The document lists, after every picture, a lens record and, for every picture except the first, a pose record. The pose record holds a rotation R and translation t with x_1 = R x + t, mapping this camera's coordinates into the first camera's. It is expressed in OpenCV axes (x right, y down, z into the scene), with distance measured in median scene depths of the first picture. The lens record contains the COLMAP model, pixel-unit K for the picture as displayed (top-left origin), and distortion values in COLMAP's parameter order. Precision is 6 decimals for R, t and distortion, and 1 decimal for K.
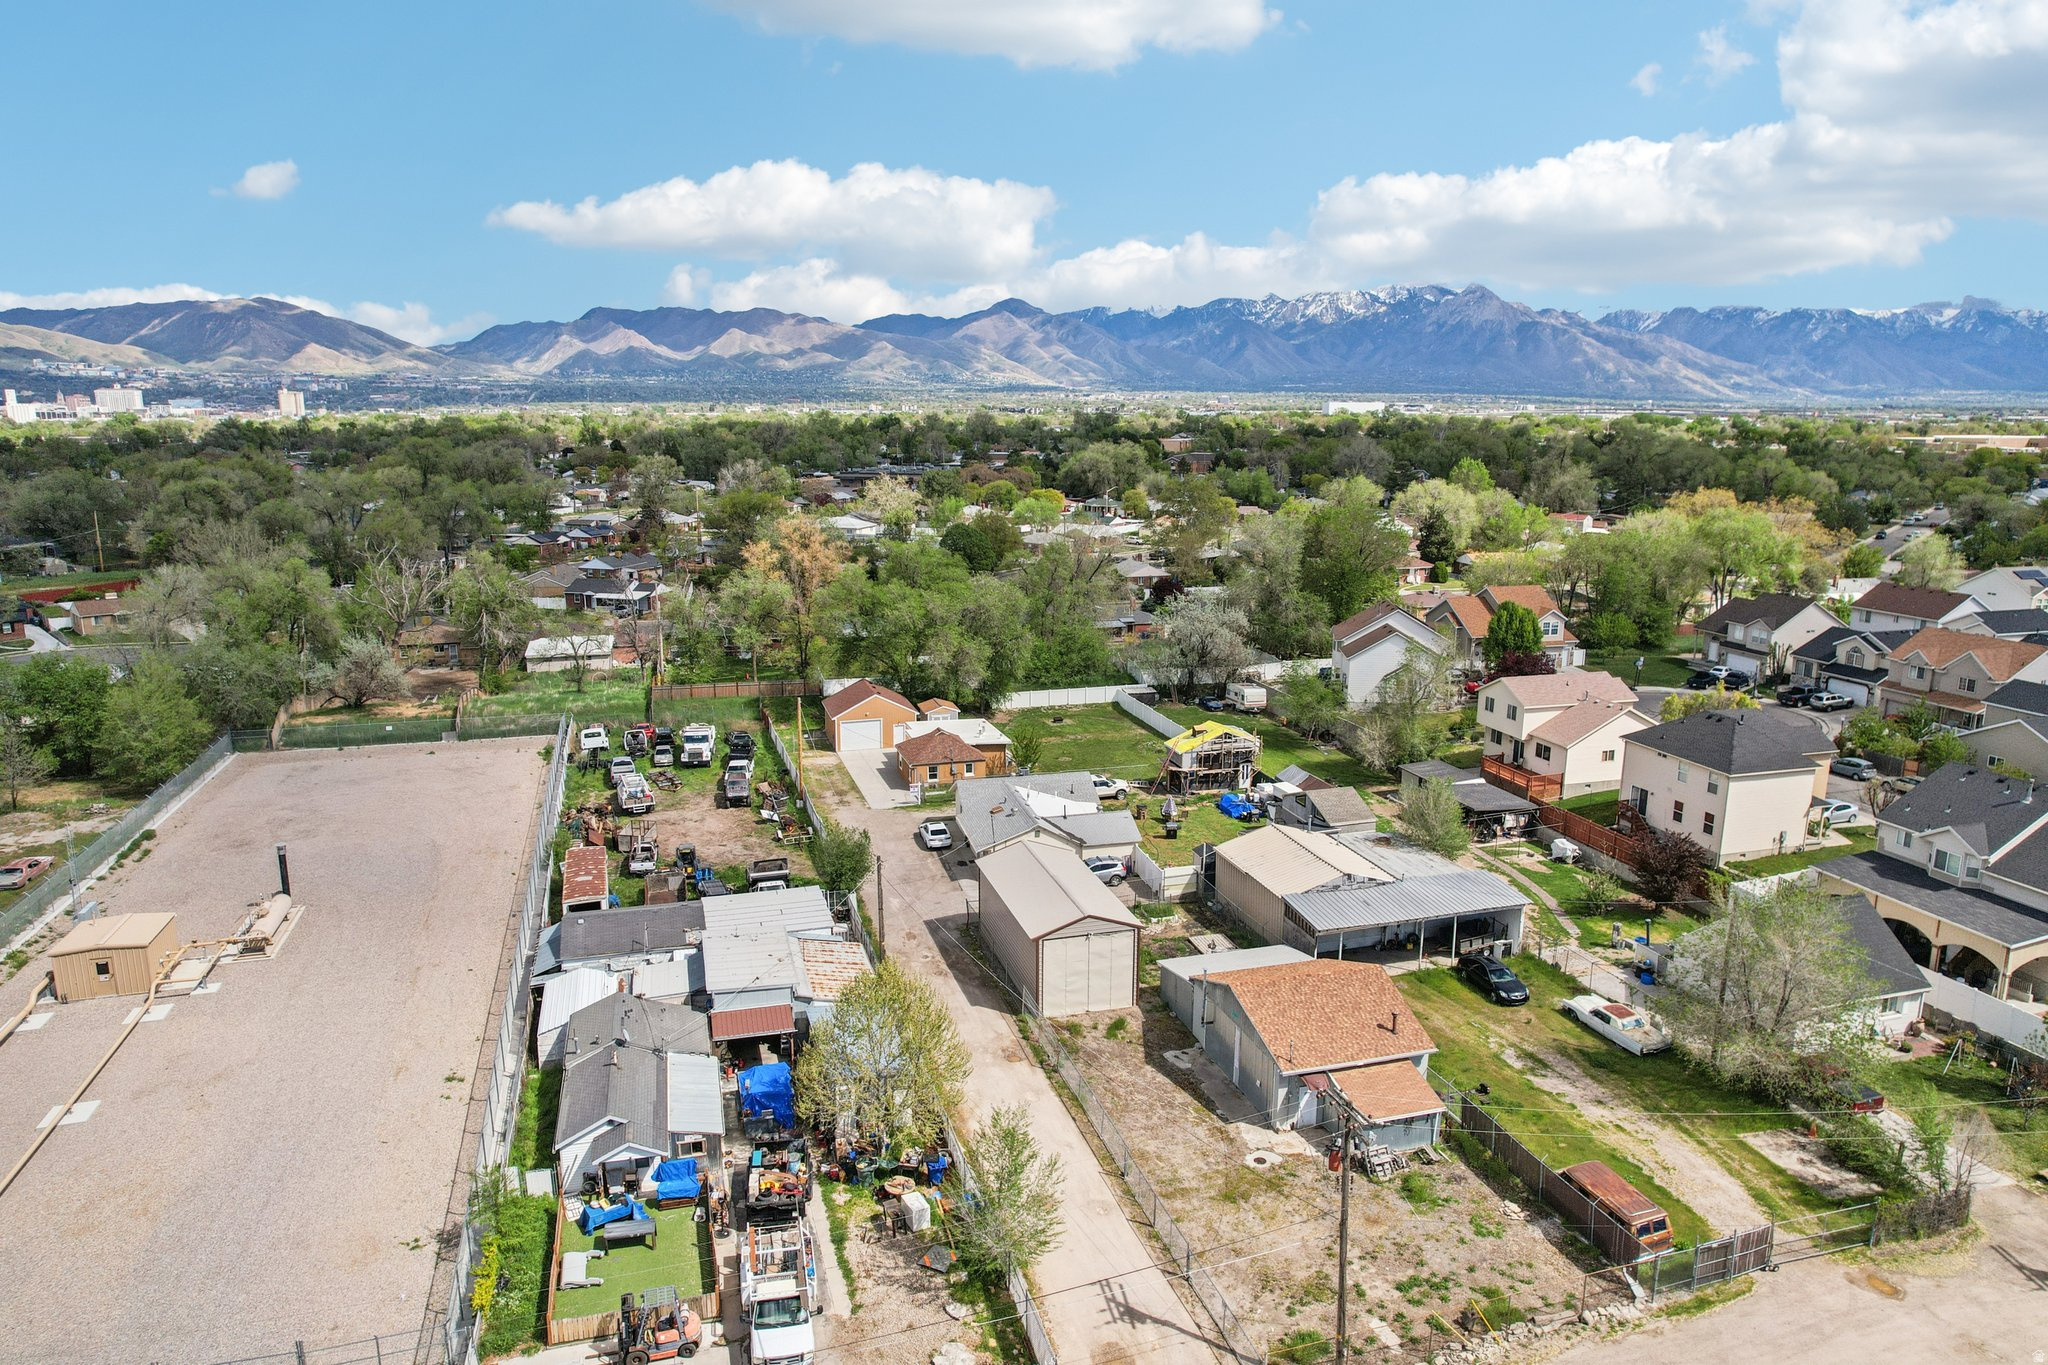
lens RADIAL K [[1335.8, 0, 1014.6], [0, 1335.8, 666.4], [0, 0, 1]] dist [-0.068305, 0.060108]
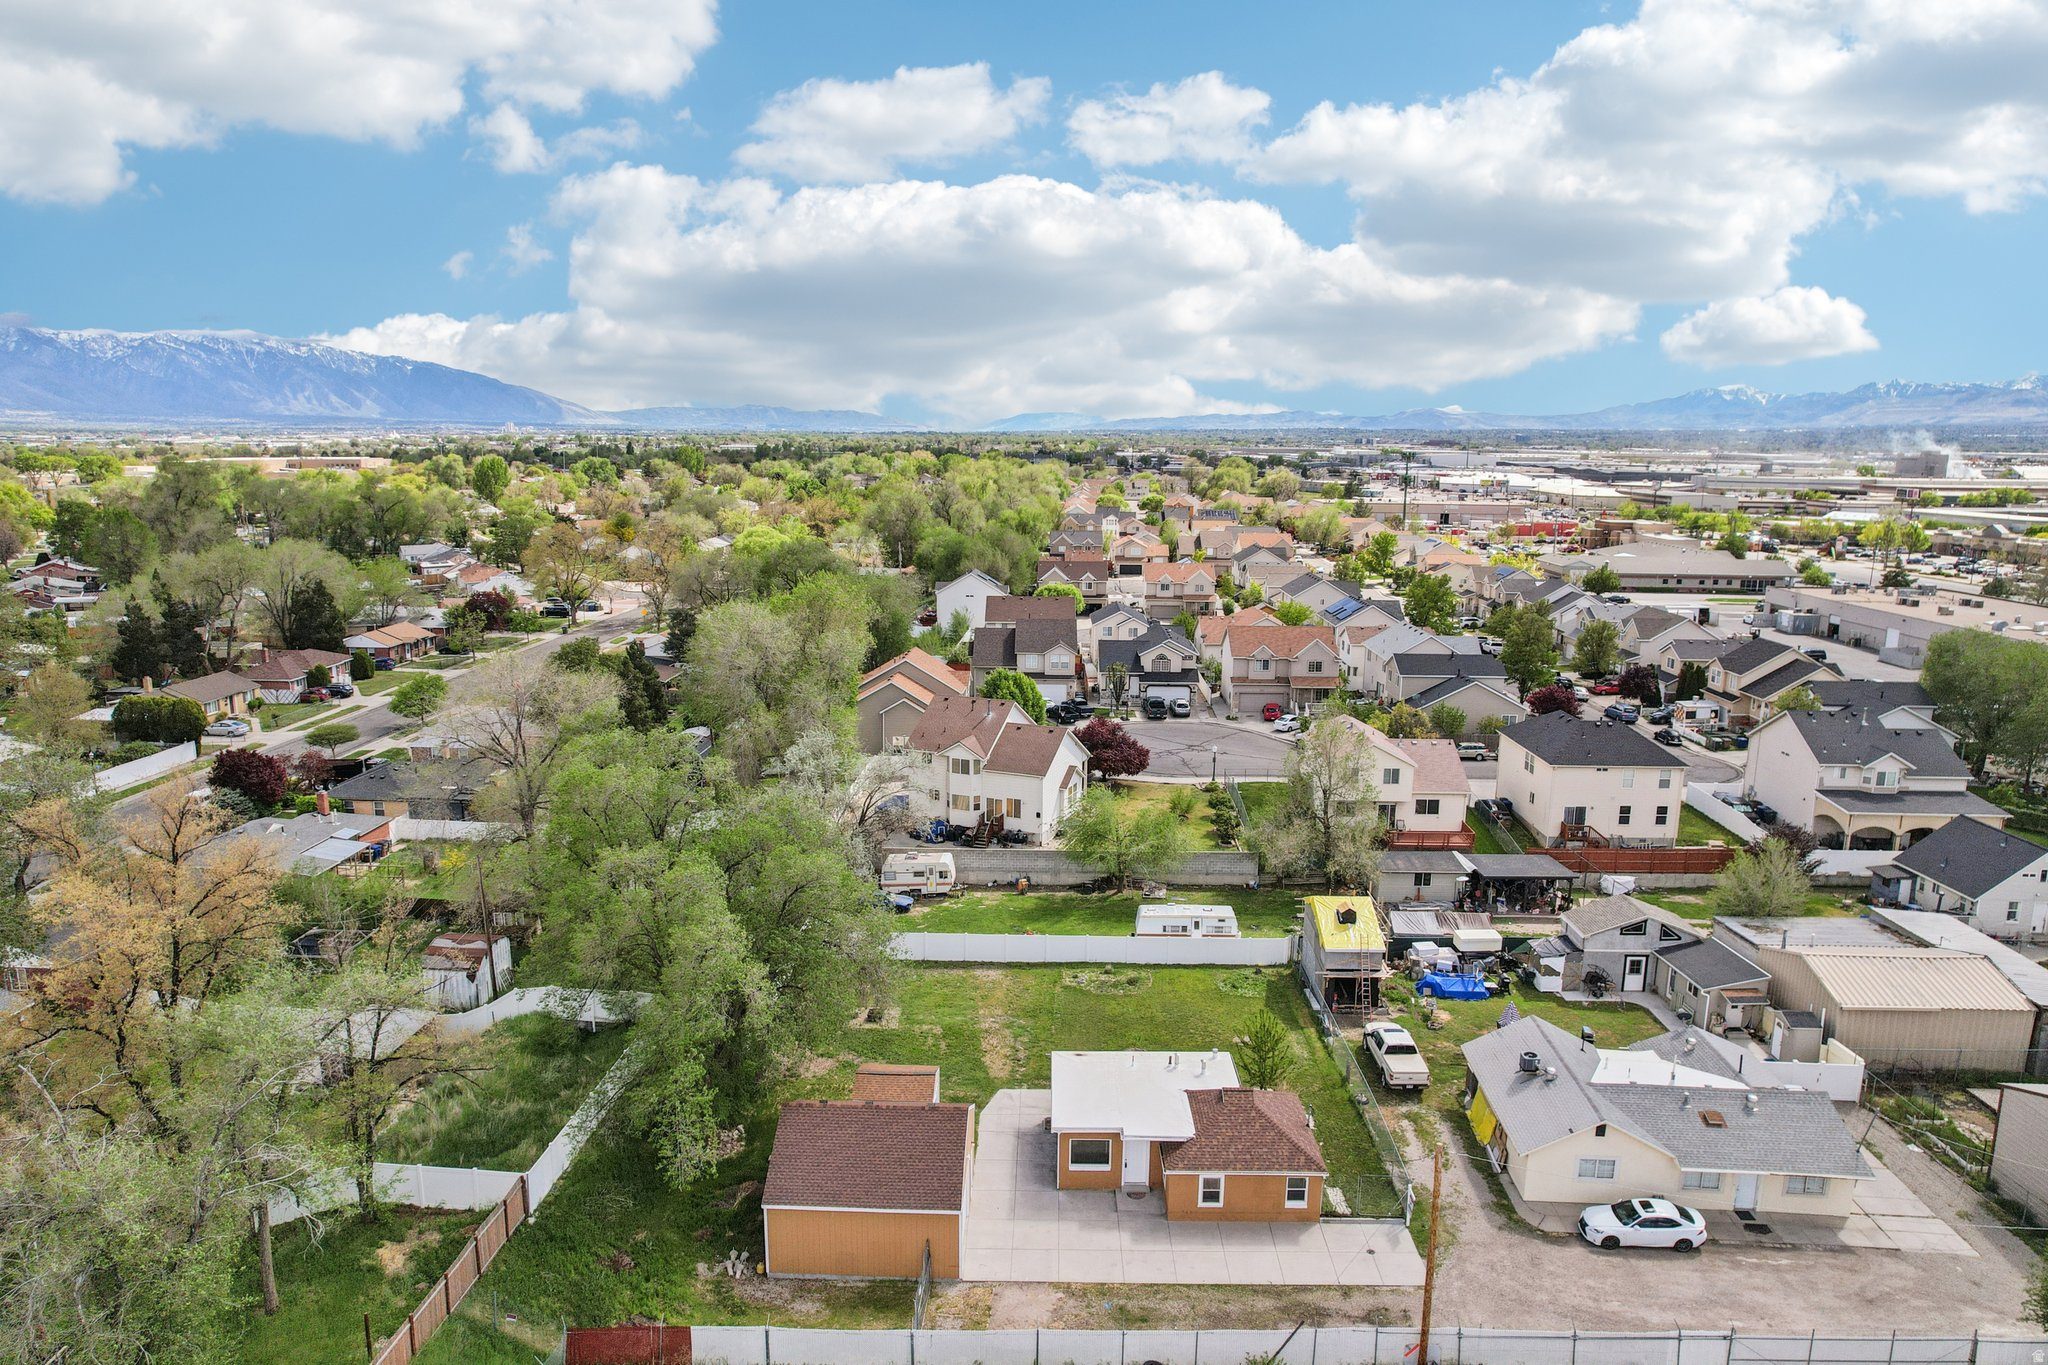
lens RADIAL K [[1335.8, 0, 1014.6], [0, 1335.8, 666.4], [0, 0, 1]] dist [-0.068305, 0.060108]
pose [[0.297236, -0.163635, 0.940678, -0.398931], [0.179326, 0.977240, 0.113332, -0.137077], [-0.937813, 0.135002, 0.319814, 0.680646]]
